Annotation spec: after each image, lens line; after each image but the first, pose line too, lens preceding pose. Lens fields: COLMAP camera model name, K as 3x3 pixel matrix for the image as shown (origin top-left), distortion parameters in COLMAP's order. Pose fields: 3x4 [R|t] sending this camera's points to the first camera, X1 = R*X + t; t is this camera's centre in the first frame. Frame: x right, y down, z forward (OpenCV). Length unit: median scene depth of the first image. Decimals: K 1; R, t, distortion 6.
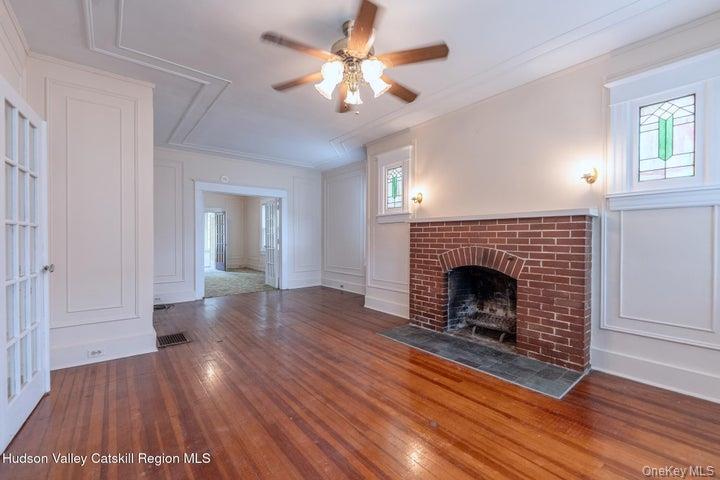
lens RADIAL K [[297.4, 0, 362.6], [0, 297.4, 240.7], [0, 0, 1]] dist [-0.003093, 0.000044]
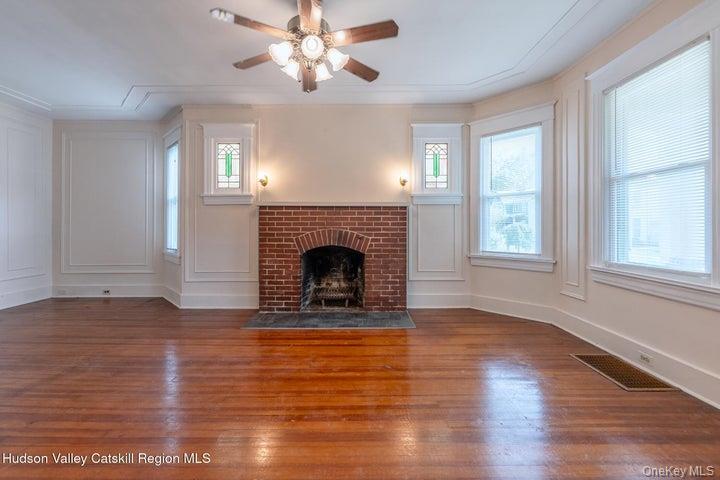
lens RADIAL K [[297.4, 0, 365.3], [0, 297.4, 228.9], [0, 0, 1]] dist [-0.003093, 0.000044]
pose [[0.631368, -0.001691, 0.775481, -0.390024], [0.009065, 0.999945, -0.005200, 0.023770], [-0.775430, 0.010313, 0.631349, 0.146722]]
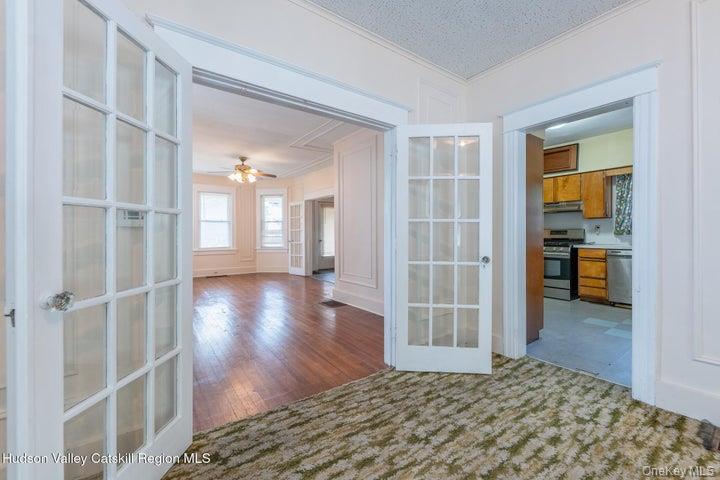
lens RADIAL K [[297.4, 0, 341.7], [0, 297.4, 235.0], [0, 0, 1]] dist [-0.003093, 0.000044]
pose [[-0.992114, 0.004076, 0.125276, -0.762435], [0.005795, 0.999894, 0.013361, -0.013996], [-0.125208, 0.013981, -0.992032, 2.186551]]
